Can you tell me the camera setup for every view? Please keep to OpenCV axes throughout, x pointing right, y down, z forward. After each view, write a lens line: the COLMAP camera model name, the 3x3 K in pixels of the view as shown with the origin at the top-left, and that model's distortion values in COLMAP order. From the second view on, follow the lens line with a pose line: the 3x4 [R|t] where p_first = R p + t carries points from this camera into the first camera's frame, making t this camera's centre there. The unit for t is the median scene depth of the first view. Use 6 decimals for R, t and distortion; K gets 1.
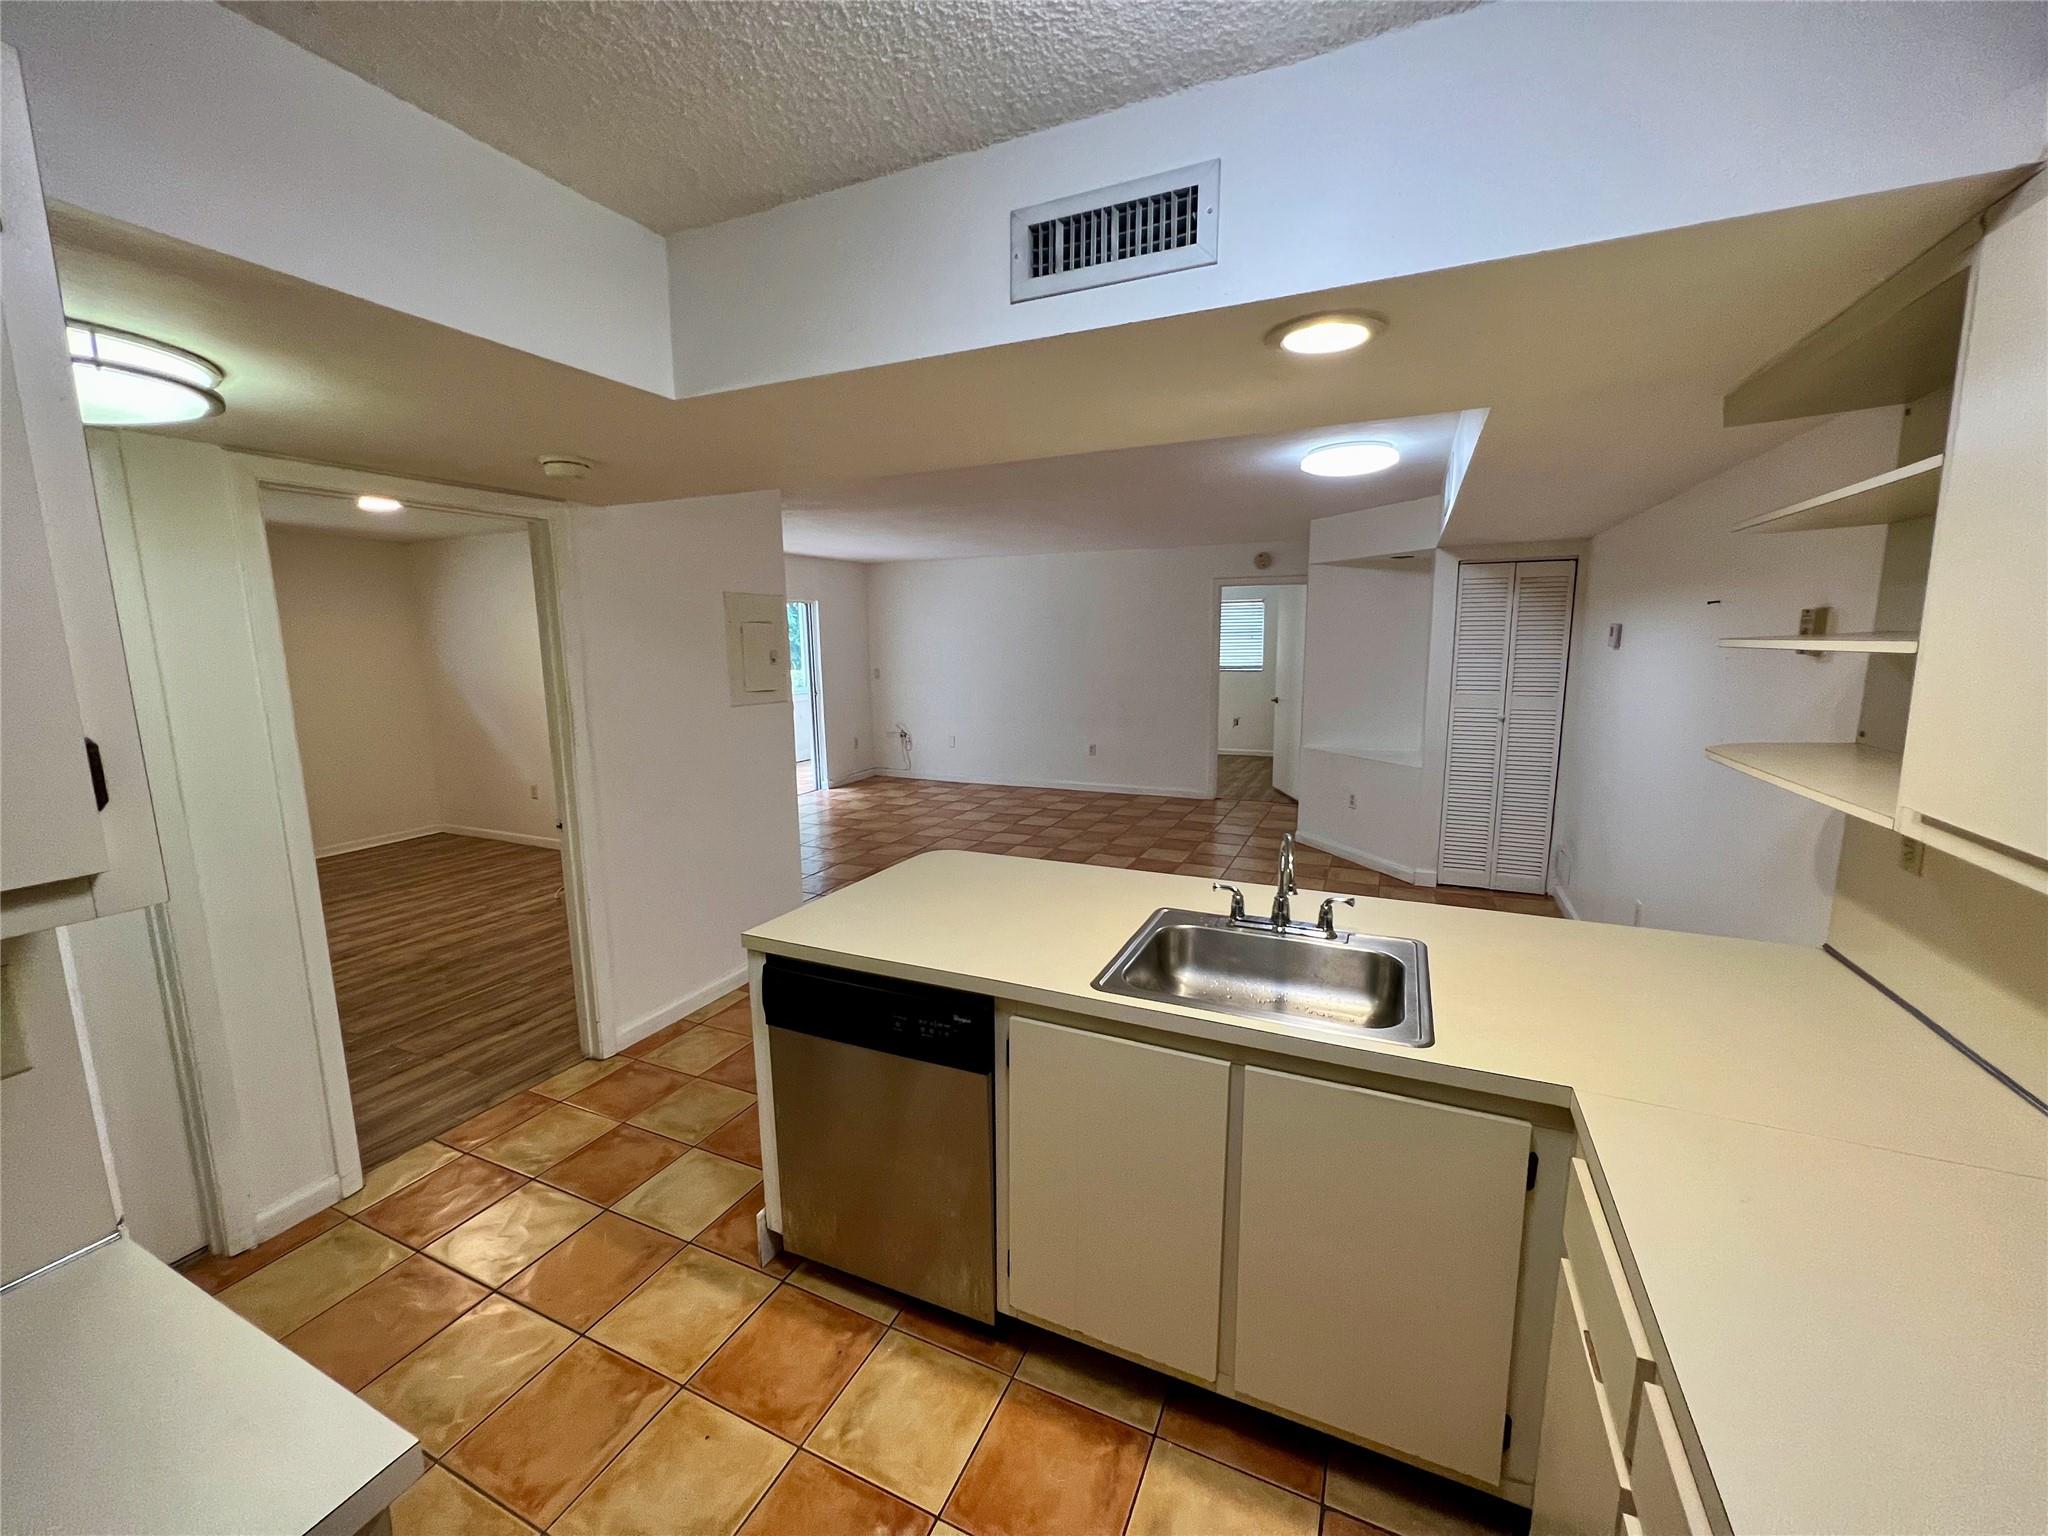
lens RADIAL K [[821.5, 0, 1022.9], [0, 821.5, 758.8], [0, 0, 1]] dist [-0.003633, 0.001040]
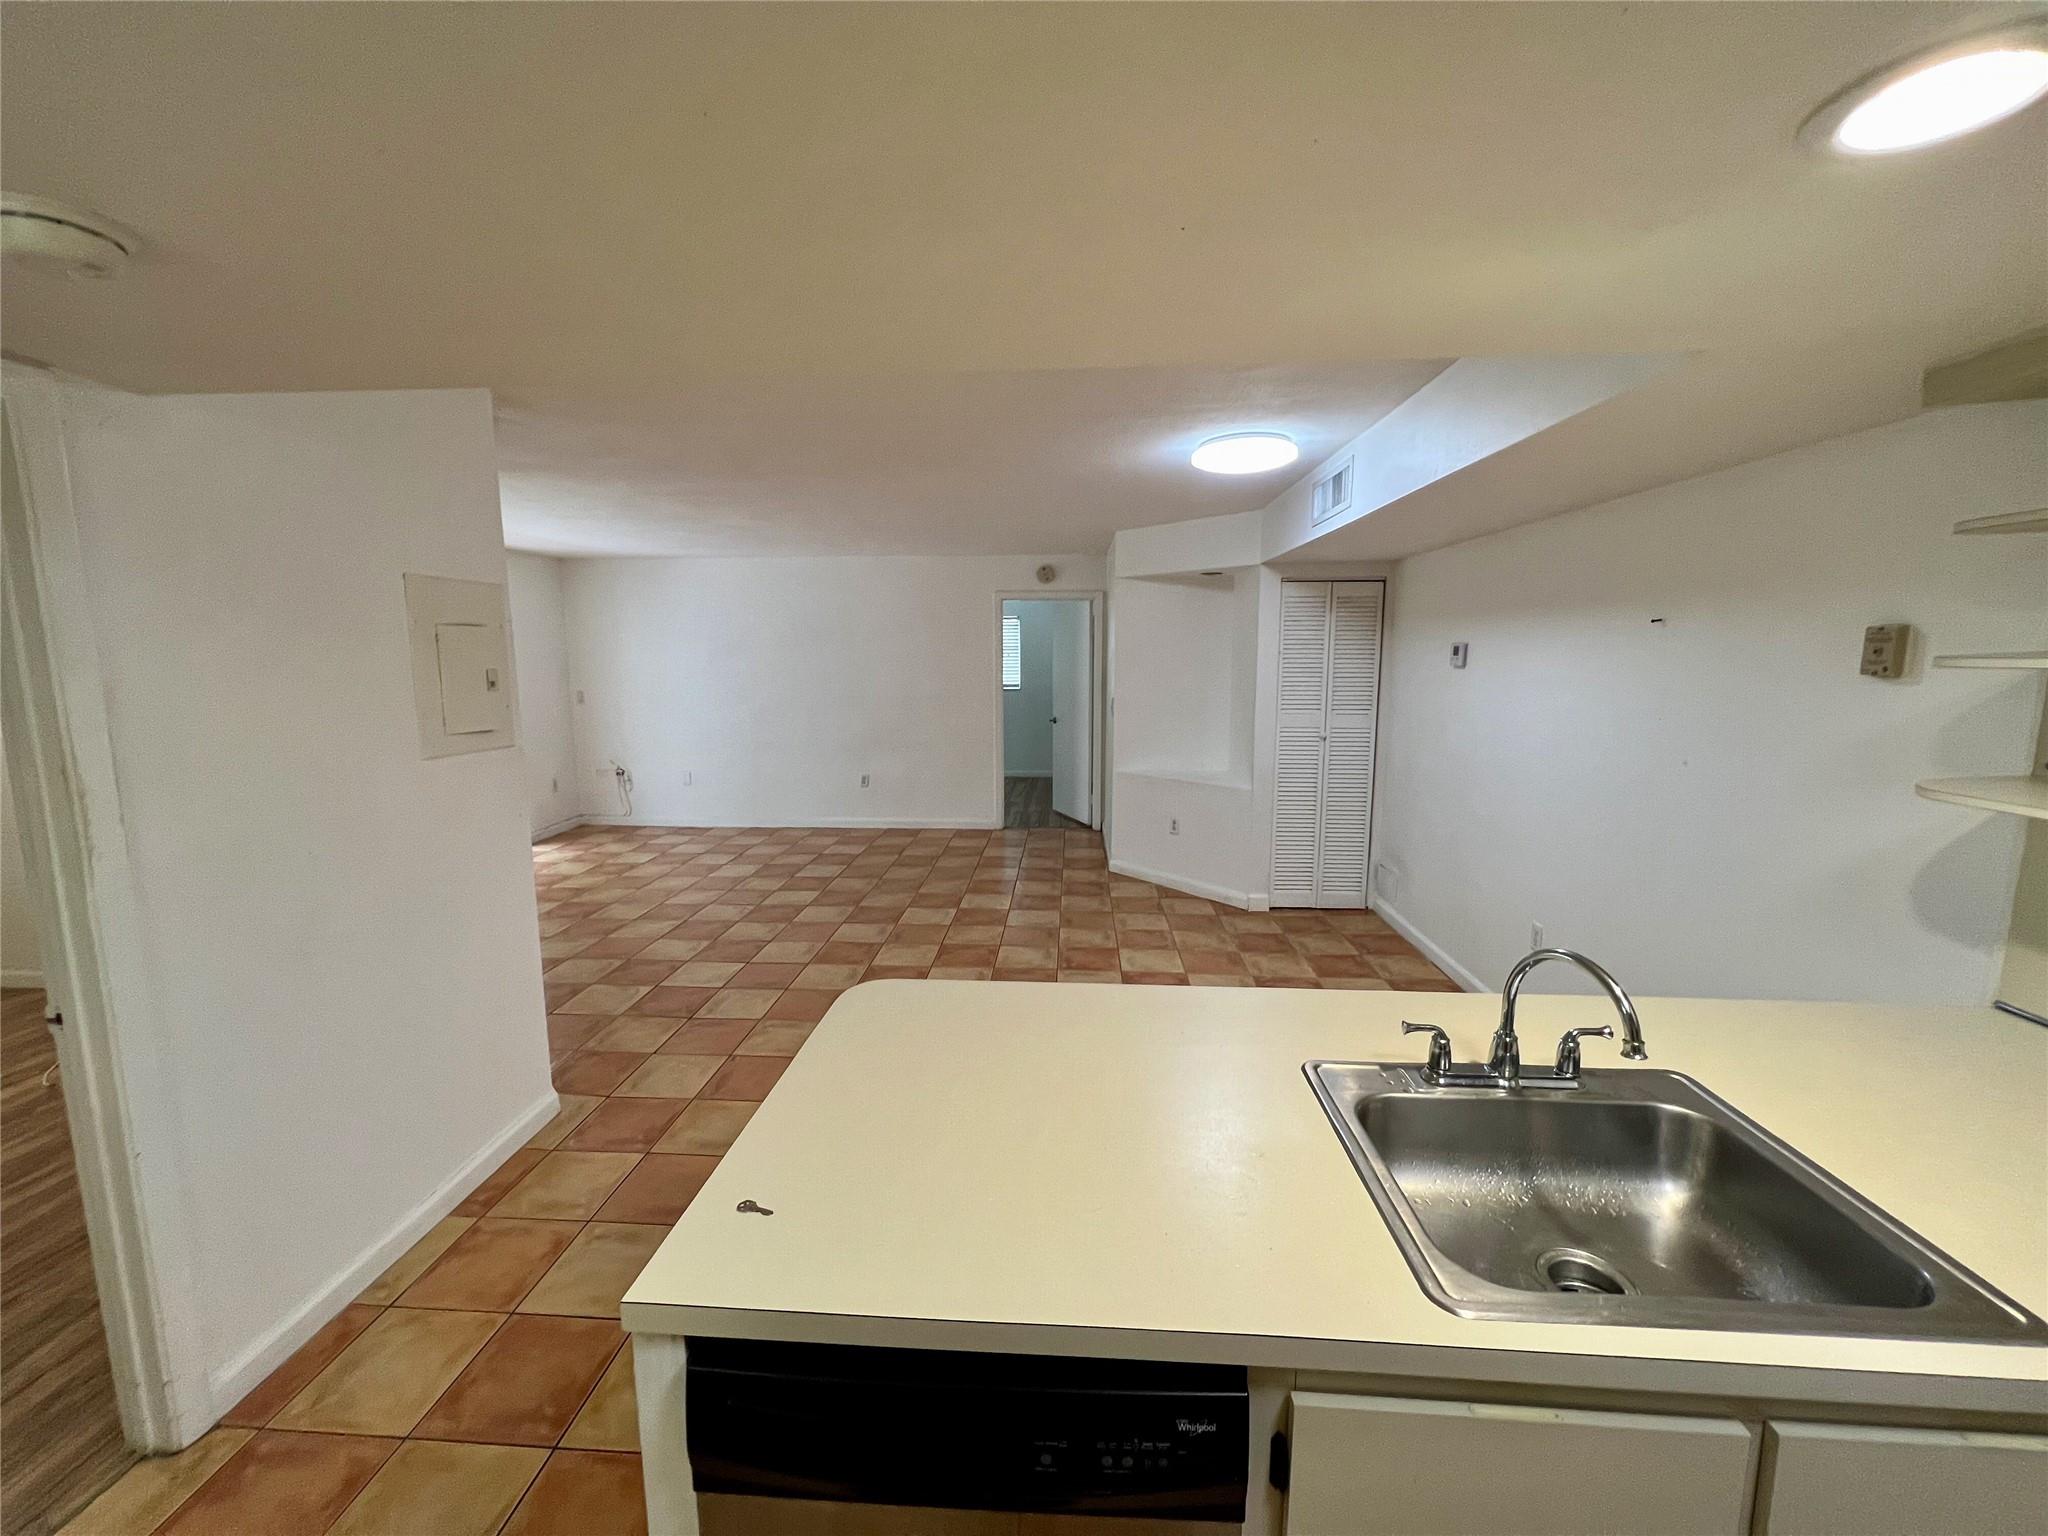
lens RADIAL K [[821.5, 0, 1023.7], [0, 821.5, 759.5], [0, 0, 1]] dist [-0.003633, 0.001040]
pose [[0.934020, -0.038120, 0.355182, -0.164006], [0.045198, 0.998910, -0.011648, -0.038581], [-0.354351, 0.026933, 0.934725, 0.284773]]
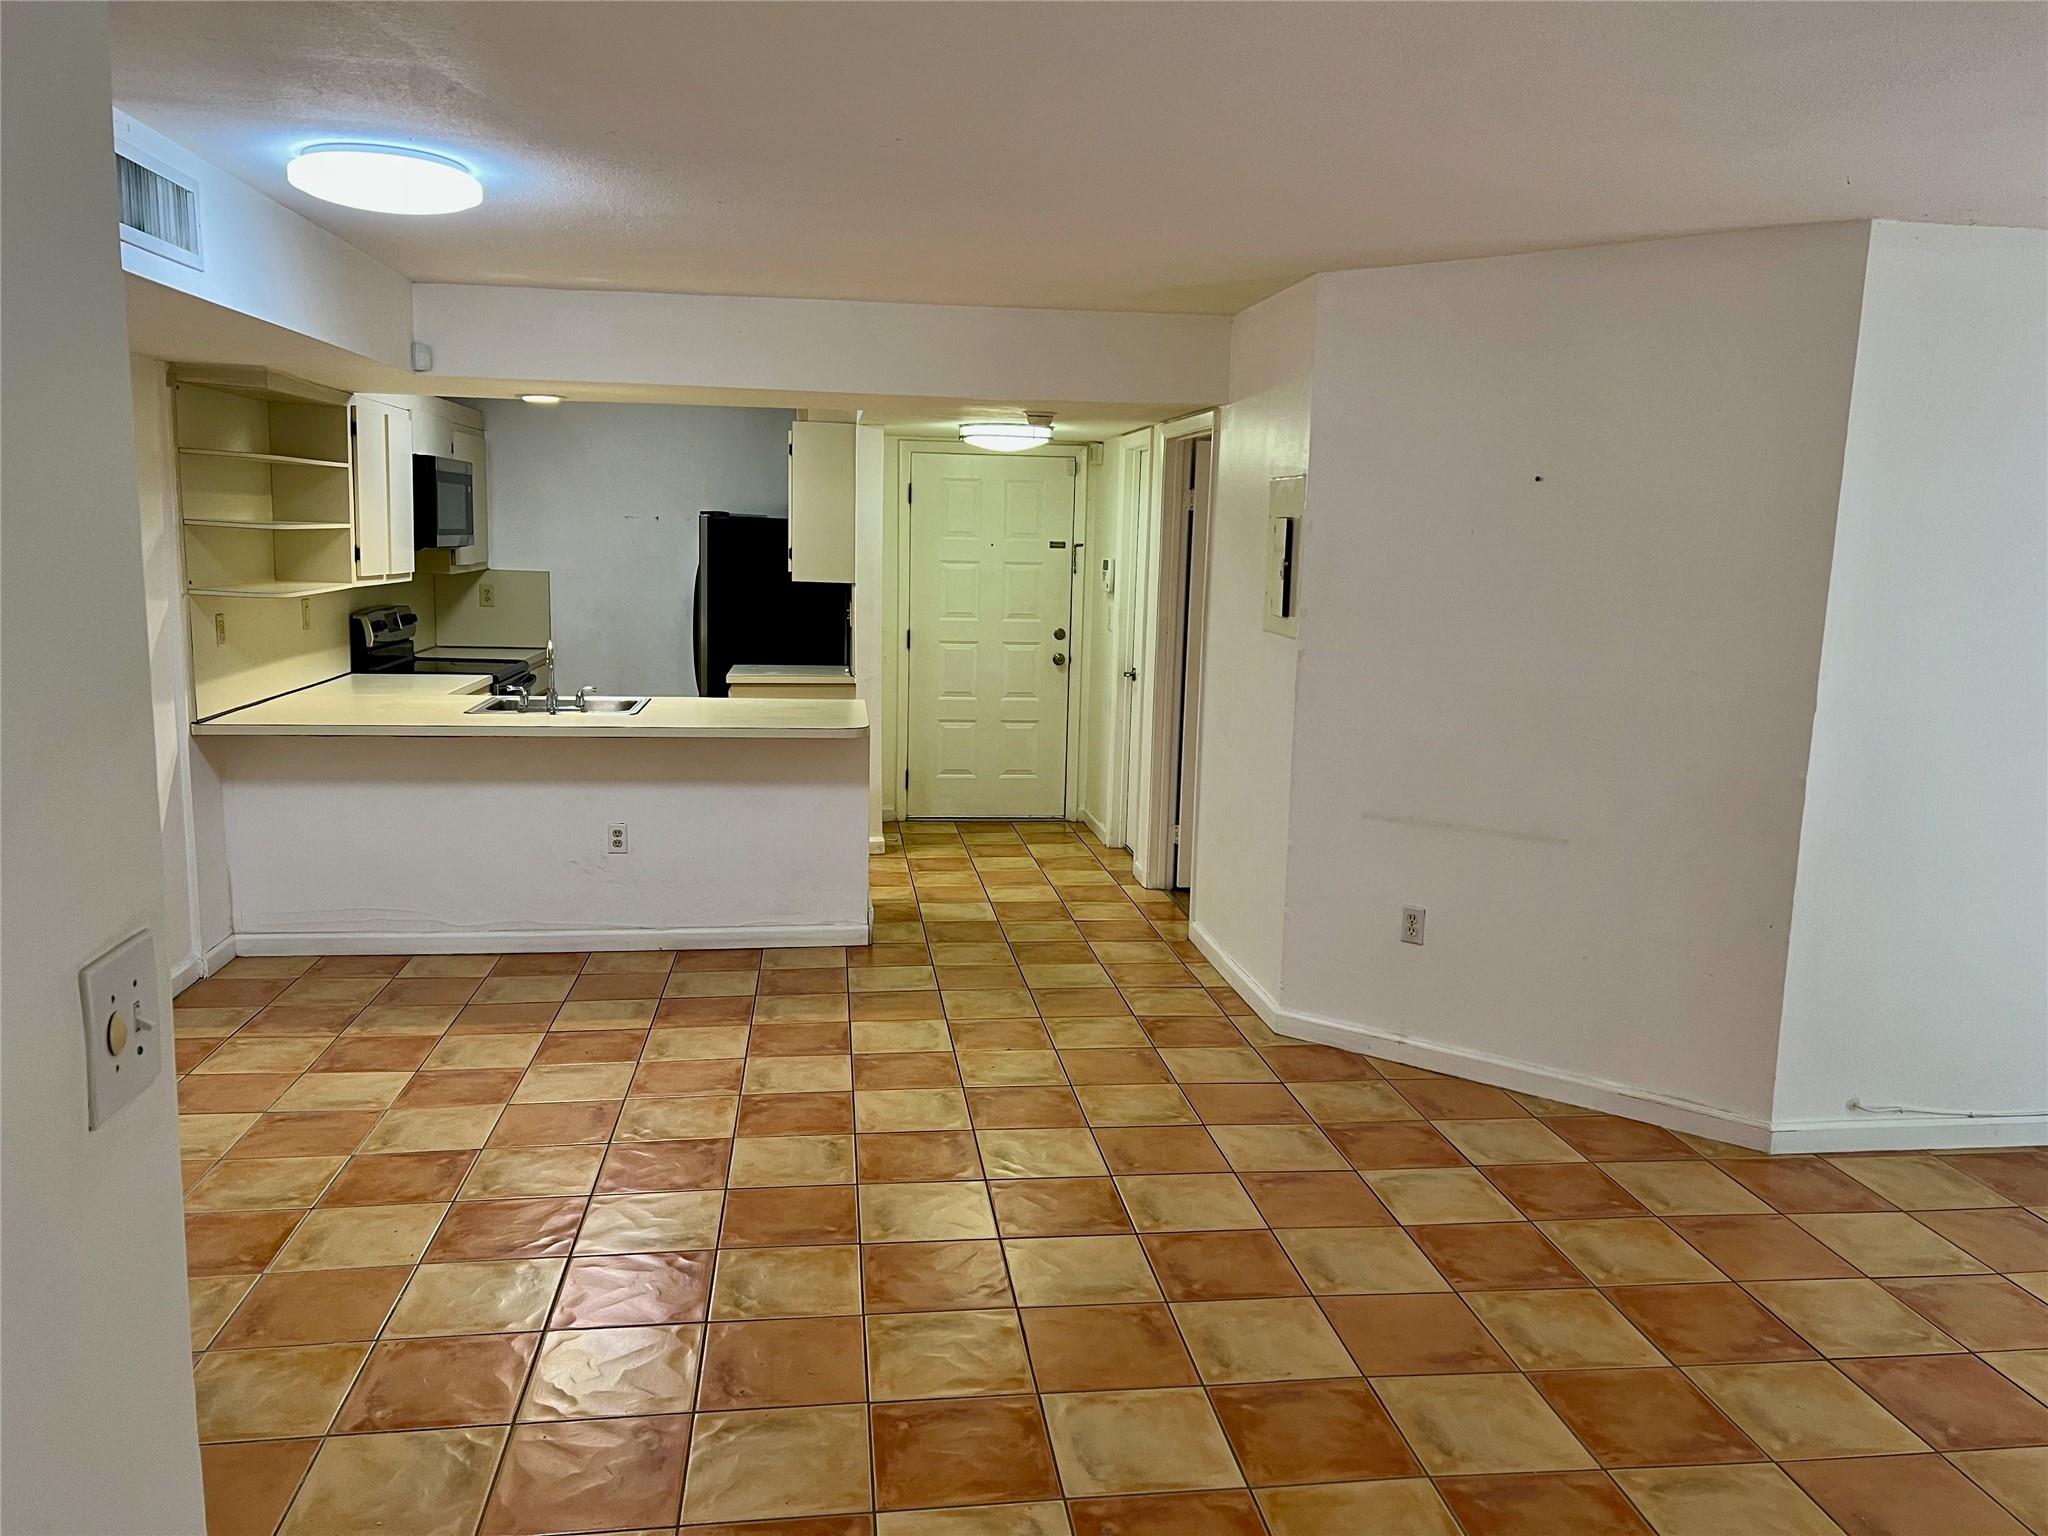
lens RADIAL K [[1545.4, 0, 1030.0], [0, 1545.4, 761.4], [0, 0, 1]] dist [0.060413, -0.068616]
pose [[-0.846748, 0.072045, -0.527093, 0.623731], [-0.091841, 0.956115, 0.278224, -0.342770], [0.524006, 0.283995, -0.802972, 2.203328]]
